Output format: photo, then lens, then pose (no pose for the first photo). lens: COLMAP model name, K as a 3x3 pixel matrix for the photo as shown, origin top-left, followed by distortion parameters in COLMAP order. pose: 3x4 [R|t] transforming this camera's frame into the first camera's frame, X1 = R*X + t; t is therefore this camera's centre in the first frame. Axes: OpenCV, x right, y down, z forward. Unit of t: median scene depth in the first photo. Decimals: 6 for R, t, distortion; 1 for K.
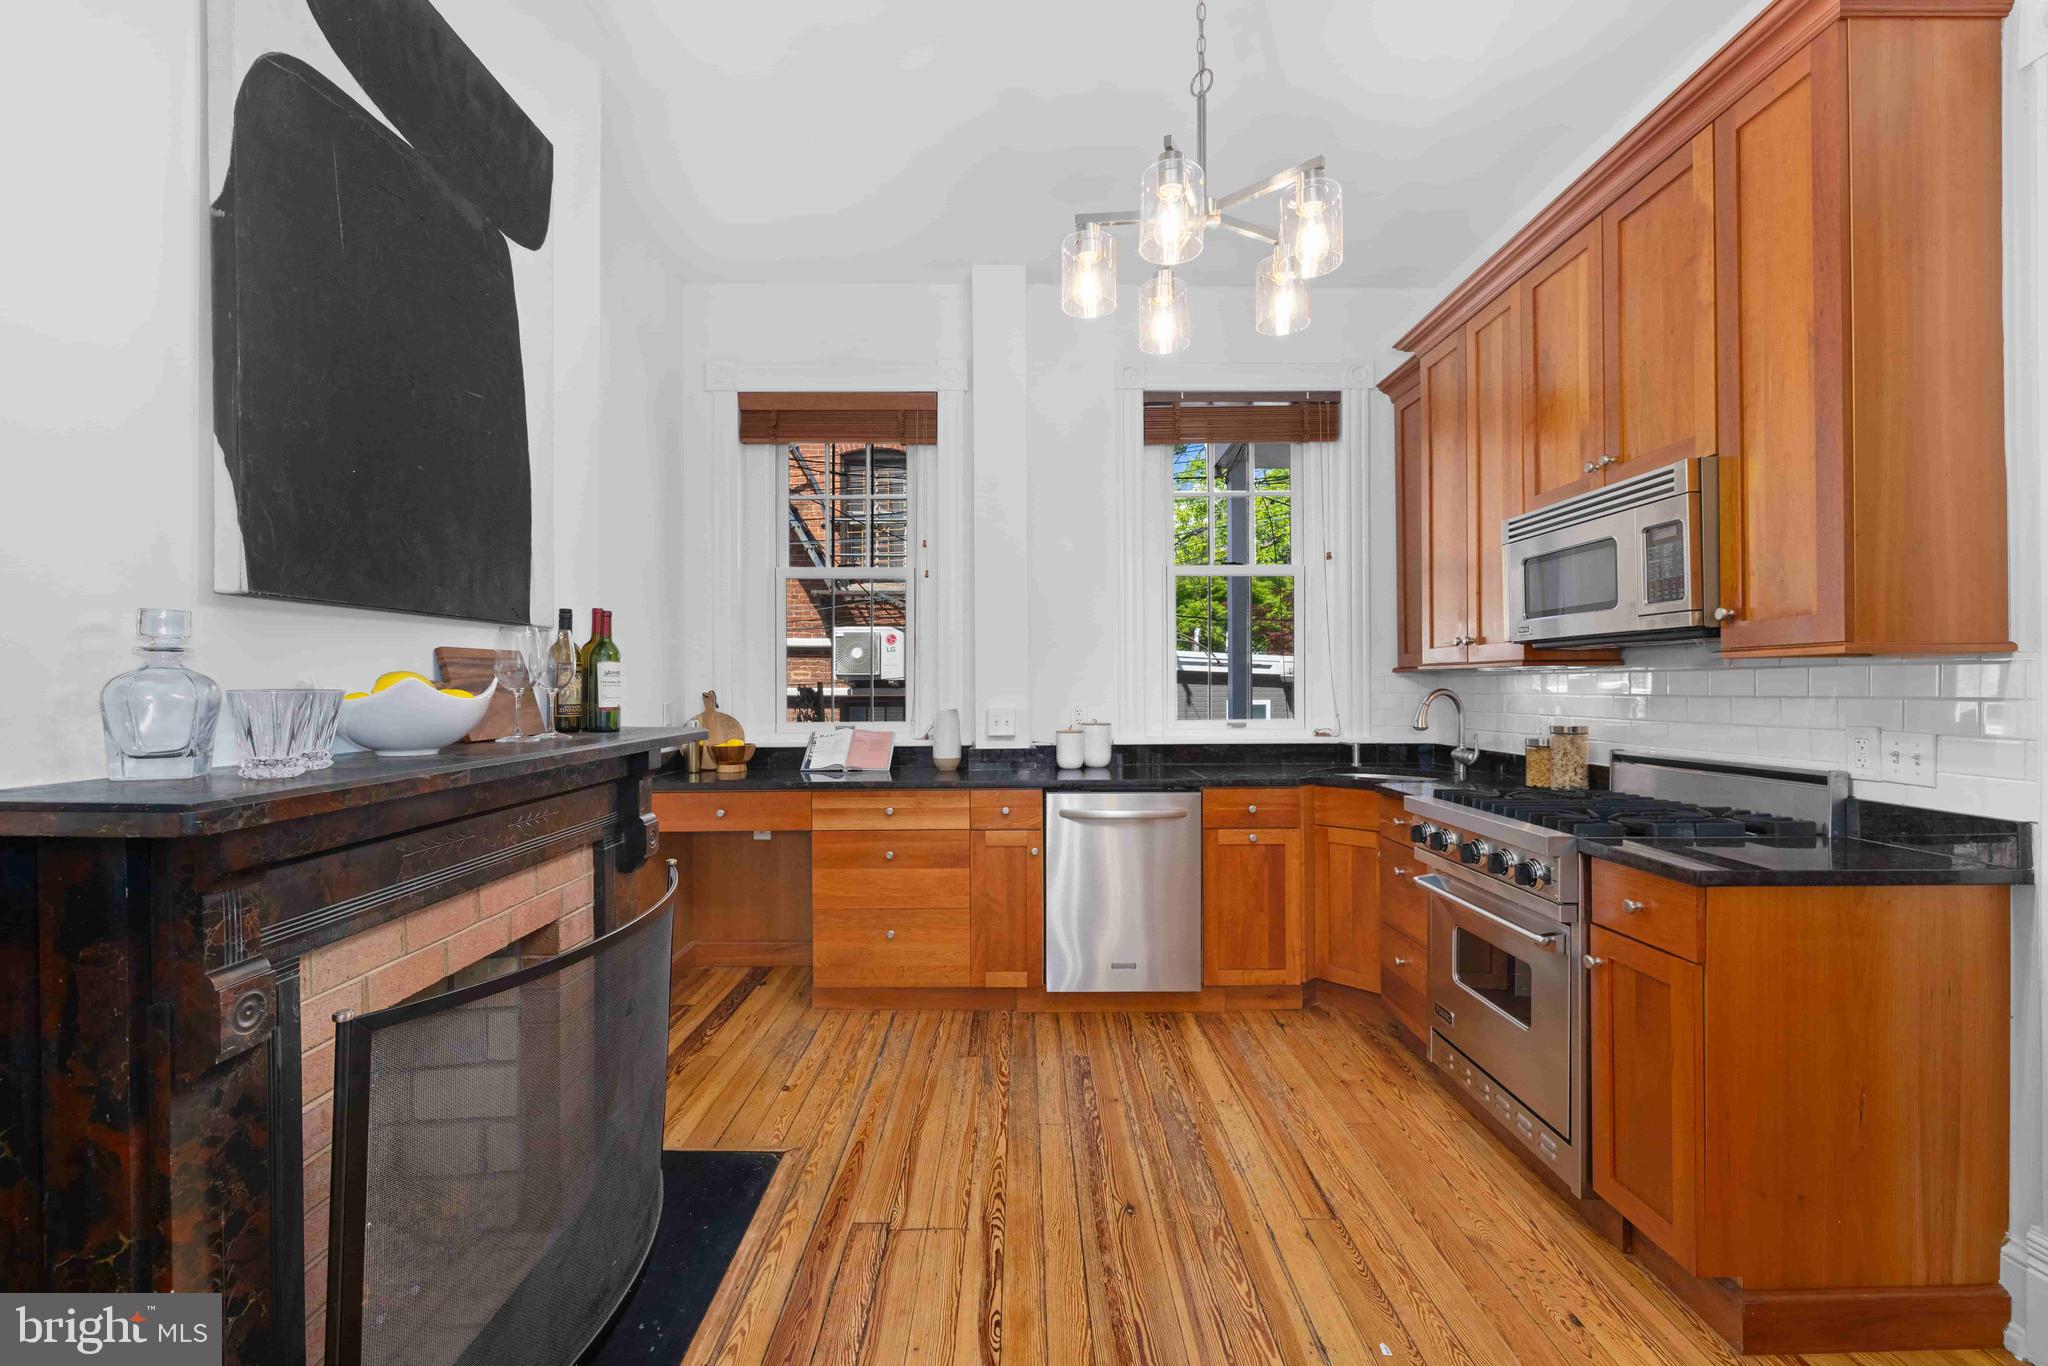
lens RADIAL K [[852.2, 0, 1024.8], [0, 852.2, 683.2], [0, 0, 1]] dist [-0.001274, 0.000143]
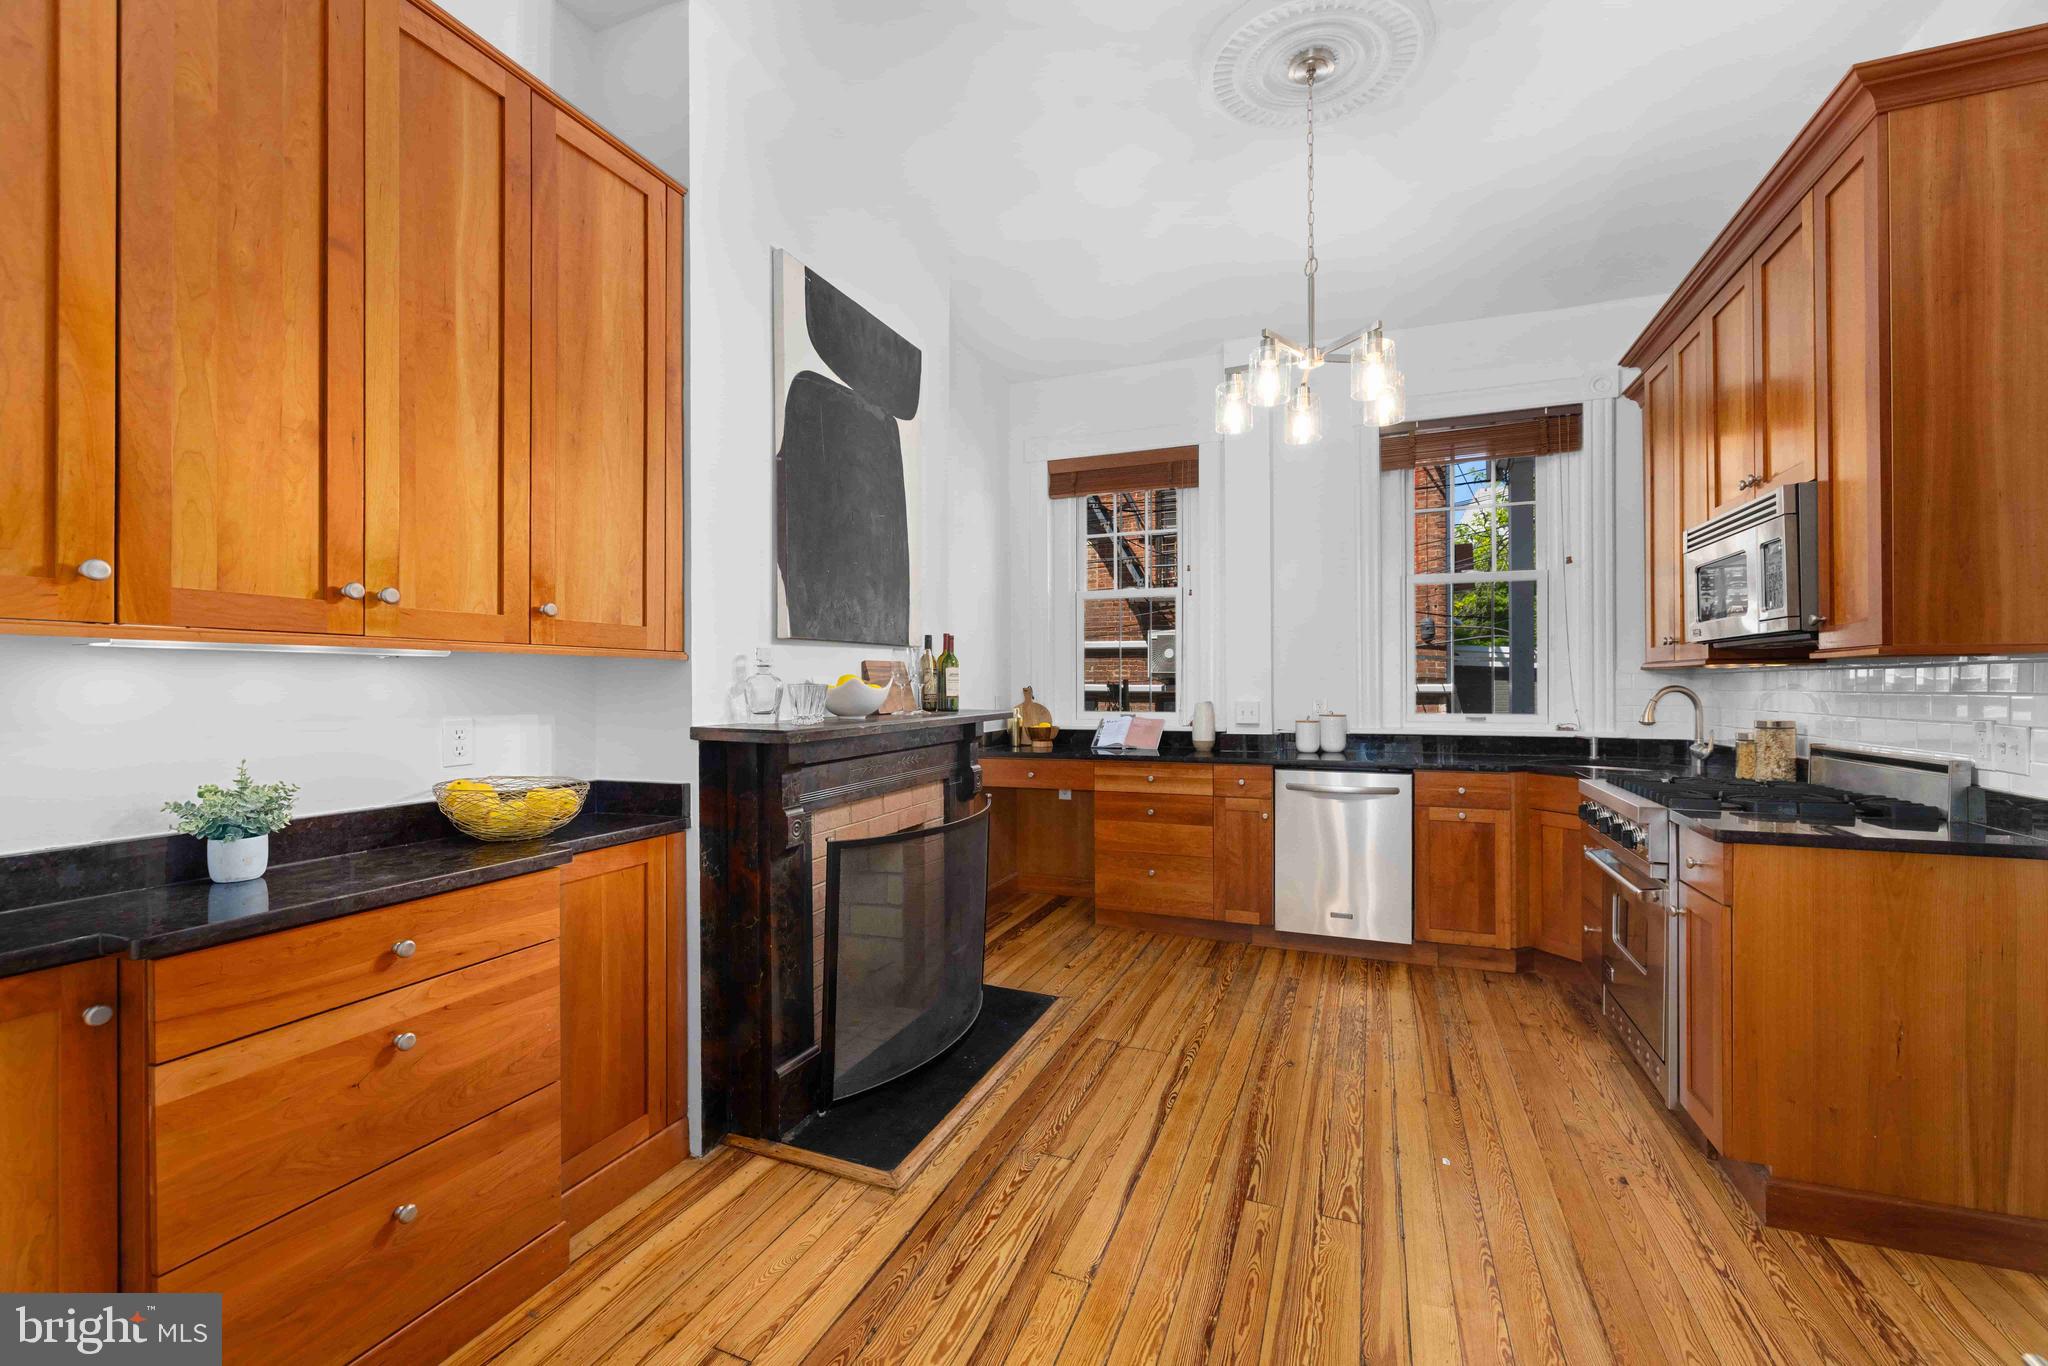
lens RADIAL K [[852.2, 0, 1034.2], [0, 852.2, 681.4], [0, 0, 1]] dist [-0.001274, 0.000143]
pose [[0.926595, -0.000338, -0.376060, 0.259268], [0.000720, 0.999999, 0.000875, -0.000245], [0.376060, -0.001081, 0.926595, -0.429828]]
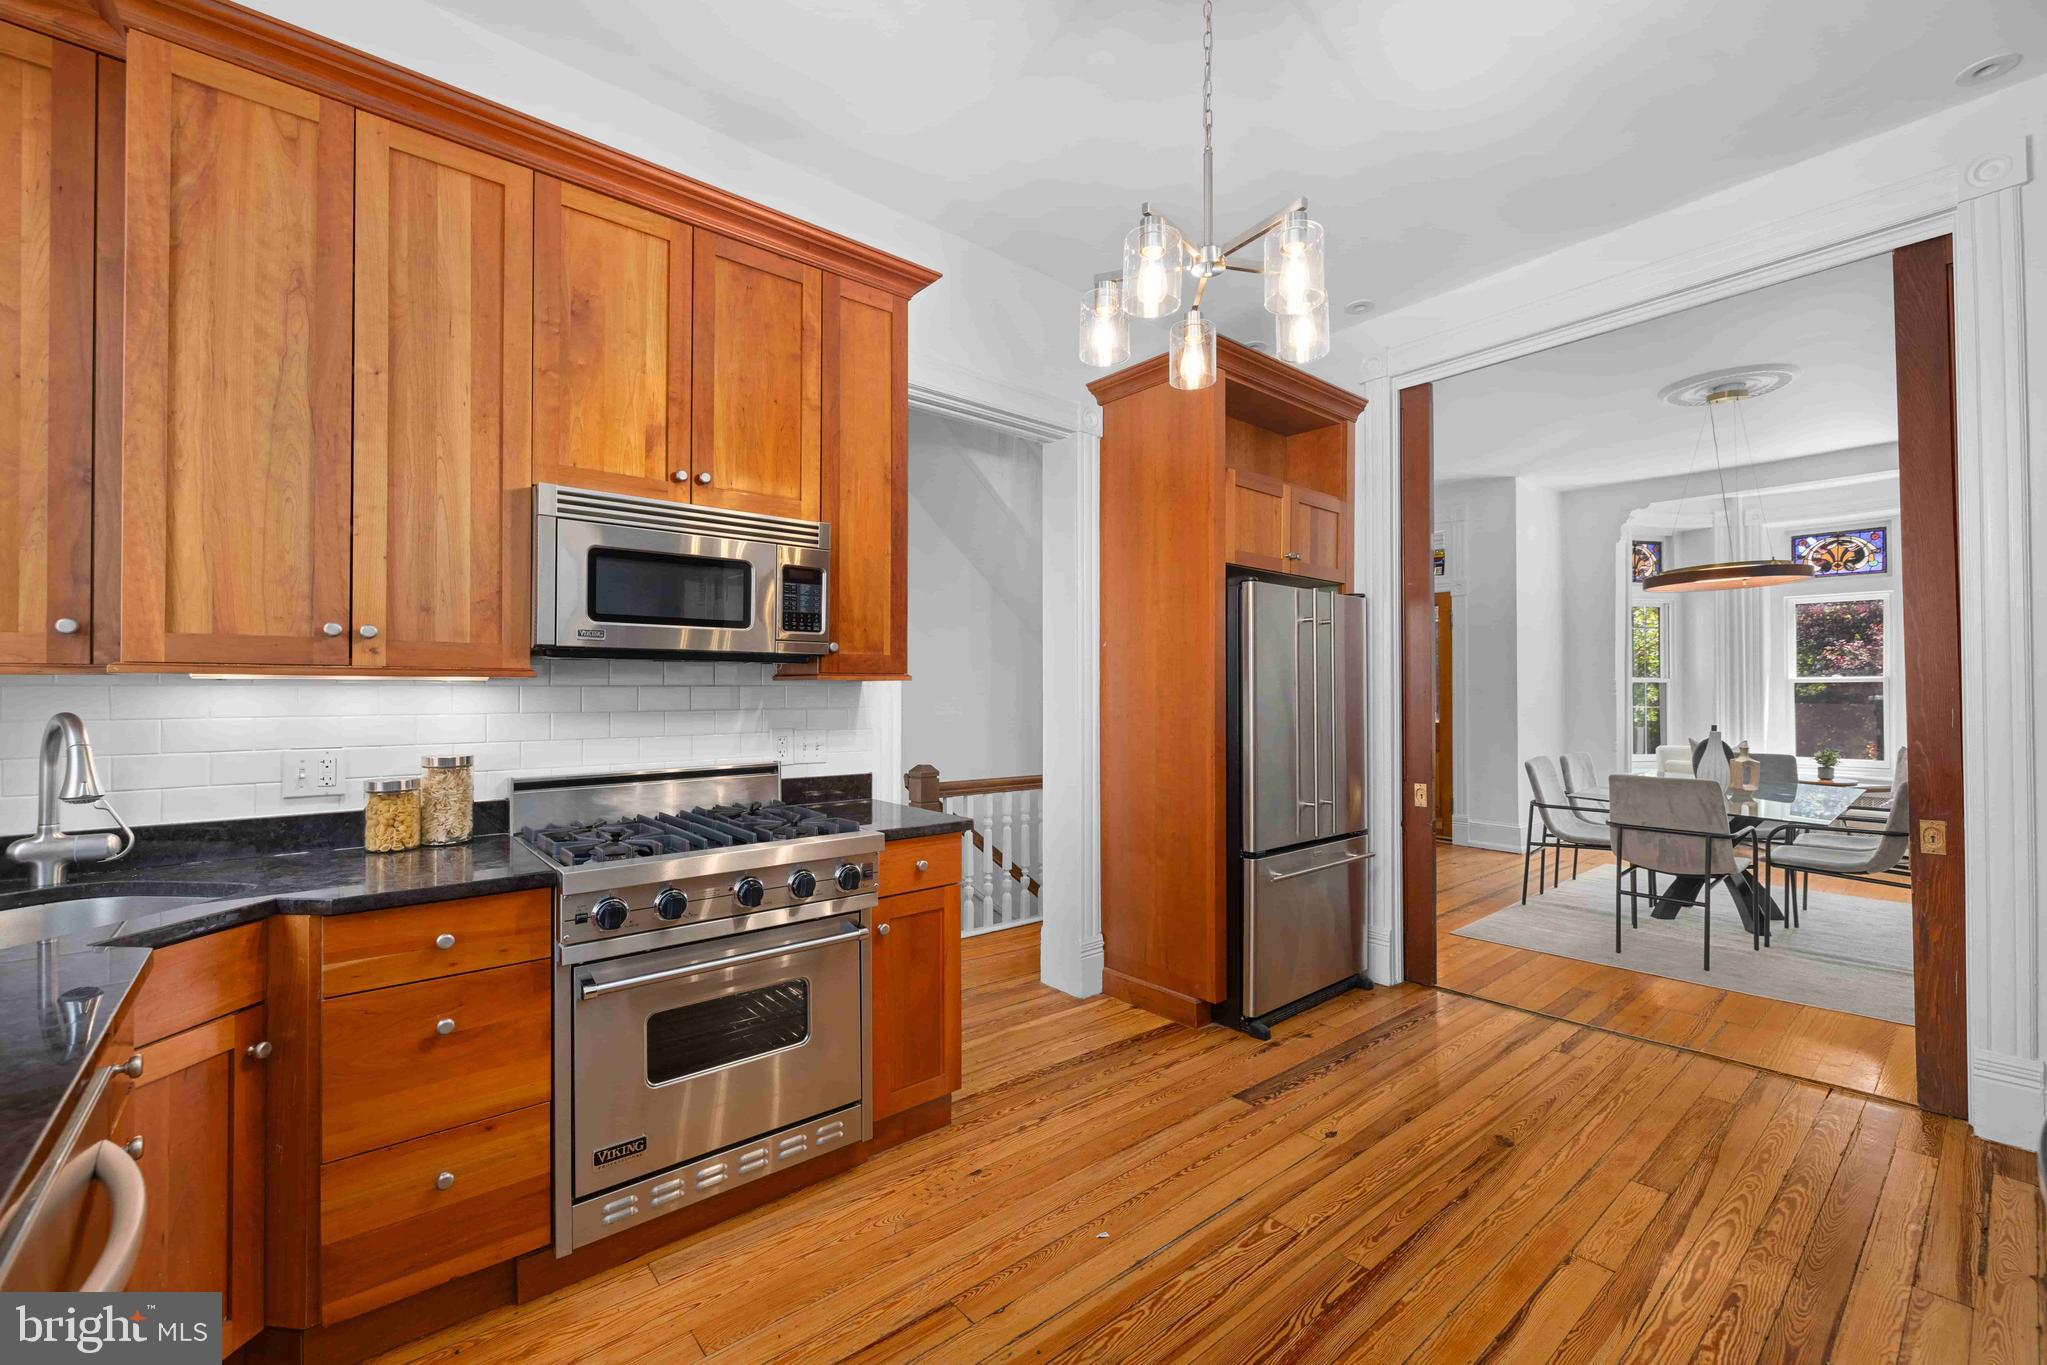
lens RADIAL K [[851.8, 0, 1030.4], [0, 851.8, 682.0], [0, 0, 1]] dist [-0.001274, 0.000143]
pose [[-0.636279, 0.009595, 0.771400, -0.379851], [-0.001247, 0.999909, -0.013466, -0.008889], [-0.771458, -0.009530, -0.636209, 1.501493]]
